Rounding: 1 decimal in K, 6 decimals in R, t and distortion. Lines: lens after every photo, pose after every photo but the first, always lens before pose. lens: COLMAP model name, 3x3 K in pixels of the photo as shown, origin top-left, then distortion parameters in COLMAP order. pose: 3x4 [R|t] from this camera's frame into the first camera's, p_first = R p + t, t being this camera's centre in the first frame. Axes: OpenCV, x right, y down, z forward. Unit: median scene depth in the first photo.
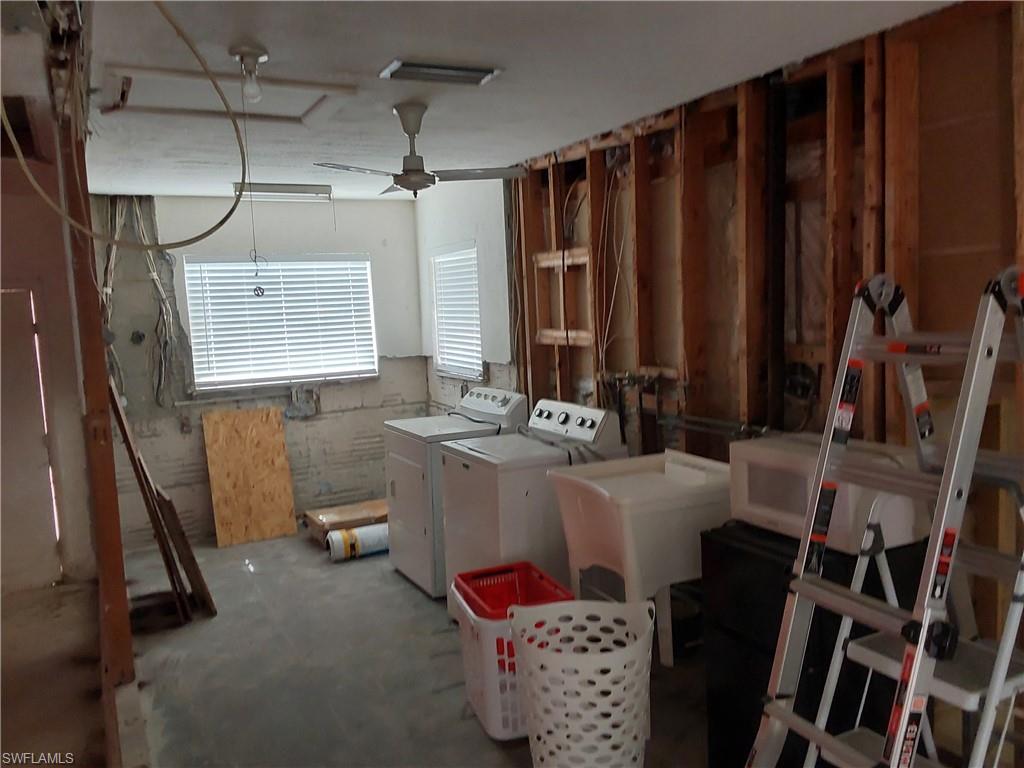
lens RADIAL K [[837.3, 0, 519.0], [0, 837.3, 385.7], [0, 0, 1]] dist [0.116629, -0.178806]
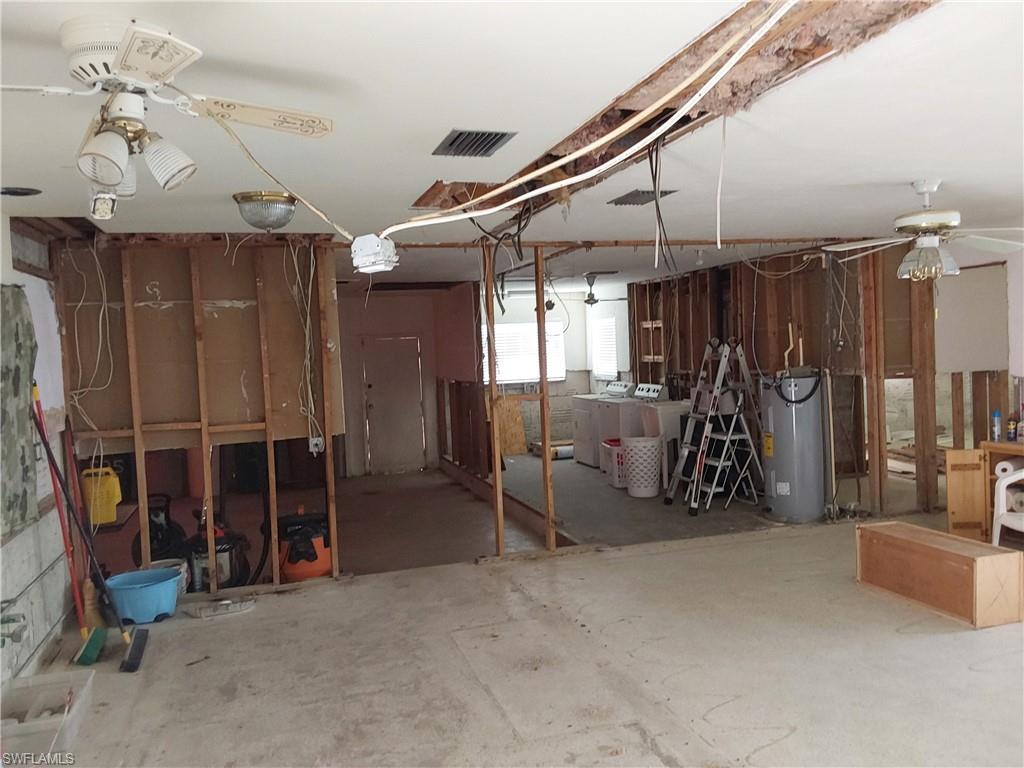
lens RADIAL K [[837.3, 0, 519.0], [0, 837.3, 385.7], [0, 0, 1]] dist [0.116629, -0.178806]
pose [[0.984667, 0.011006, -0.174094, 0.086947], [-0.018629, 0.998935, -0.042214, 0.108827], [0.173444, 0.044810, 0.983824, -1.195118]]
